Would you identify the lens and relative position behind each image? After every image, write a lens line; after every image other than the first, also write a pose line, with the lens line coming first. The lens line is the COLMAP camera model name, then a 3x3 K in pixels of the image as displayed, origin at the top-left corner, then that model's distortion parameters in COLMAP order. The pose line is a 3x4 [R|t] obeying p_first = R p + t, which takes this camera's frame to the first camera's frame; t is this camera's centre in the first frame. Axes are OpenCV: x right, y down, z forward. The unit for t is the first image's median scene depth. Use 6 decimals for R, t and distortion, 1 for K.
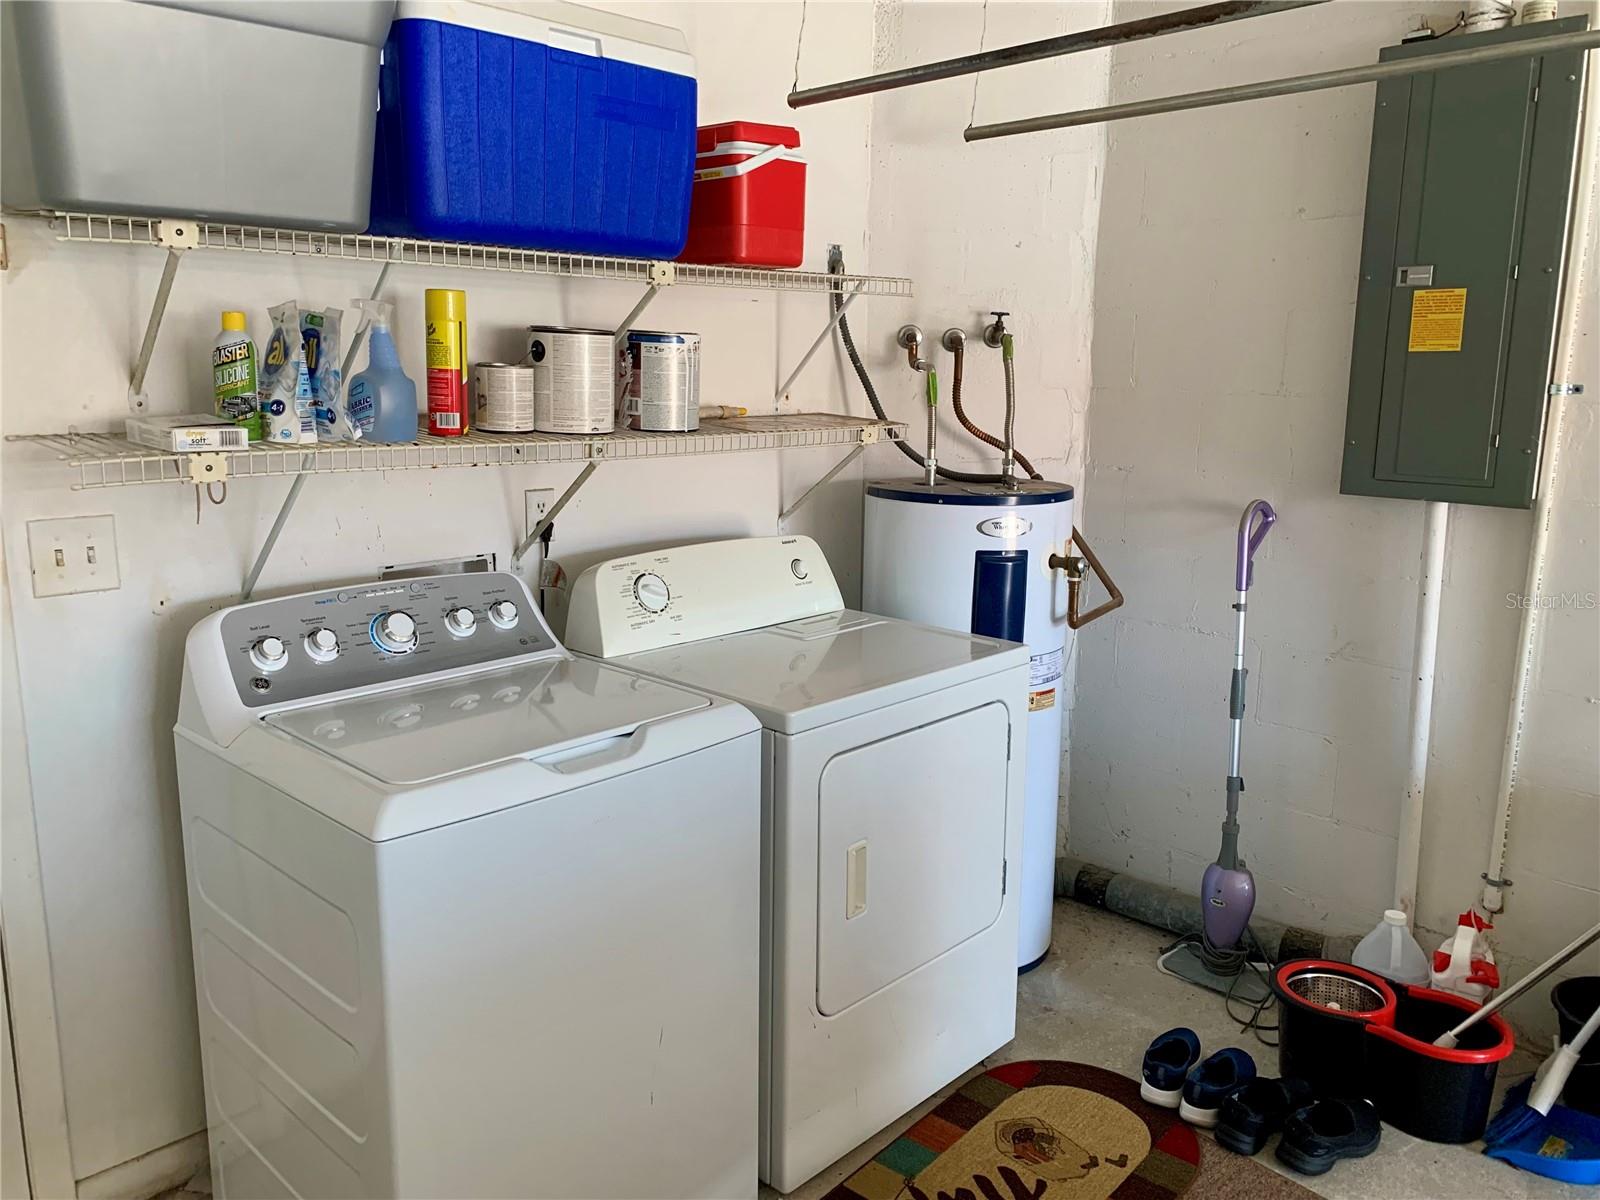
lens RADIAL K [[1206.3, 0, 792.3], [0, 1206.3, 601.2], [0, 0, 1]] dist [0.047323, -0.048910]
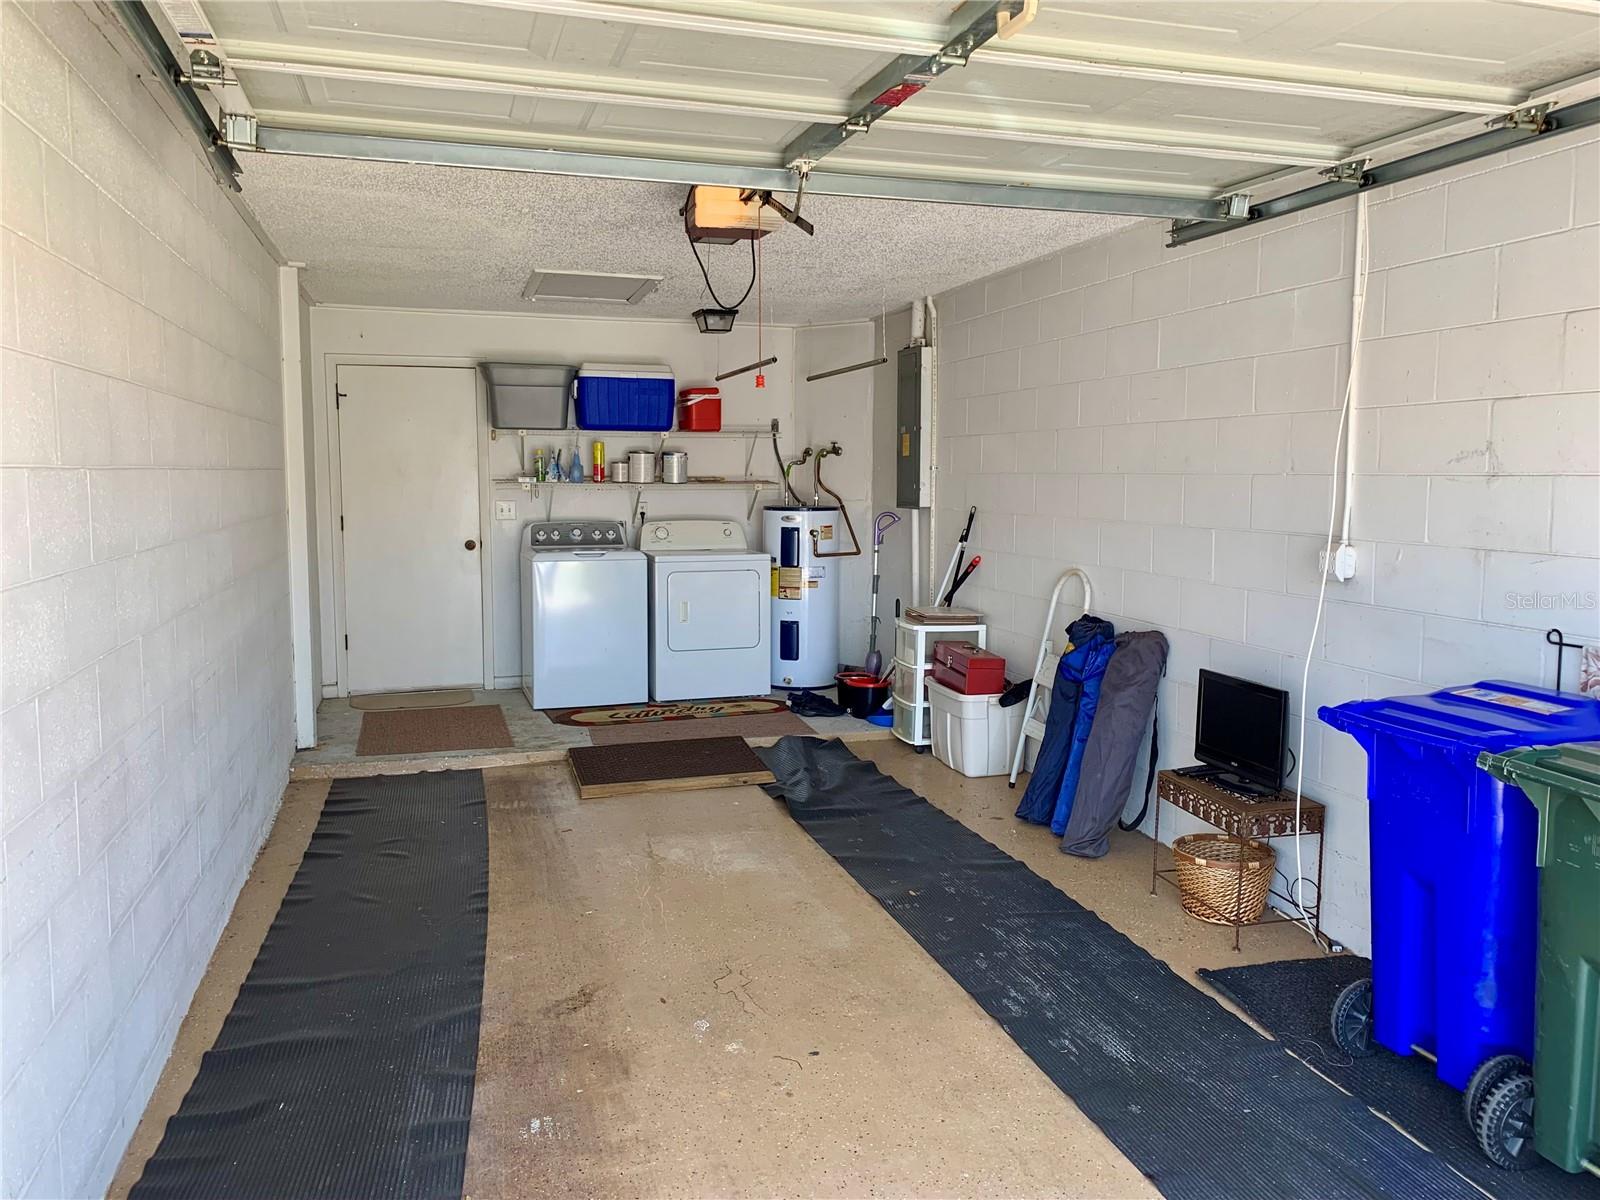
lens RADIAL K [[1206.3, 0, 803.2], [0, 1206.3, 596.3], [0, 0, 1]] dist [0.047323, -0.048910]
pose [[0.880678, 0.043147, -0.471747, 1.808460], [-0.084844, 0.994108, -0.067466, 0.359780], [0.466056, 0.099441, 0.879149, -1.692683]]
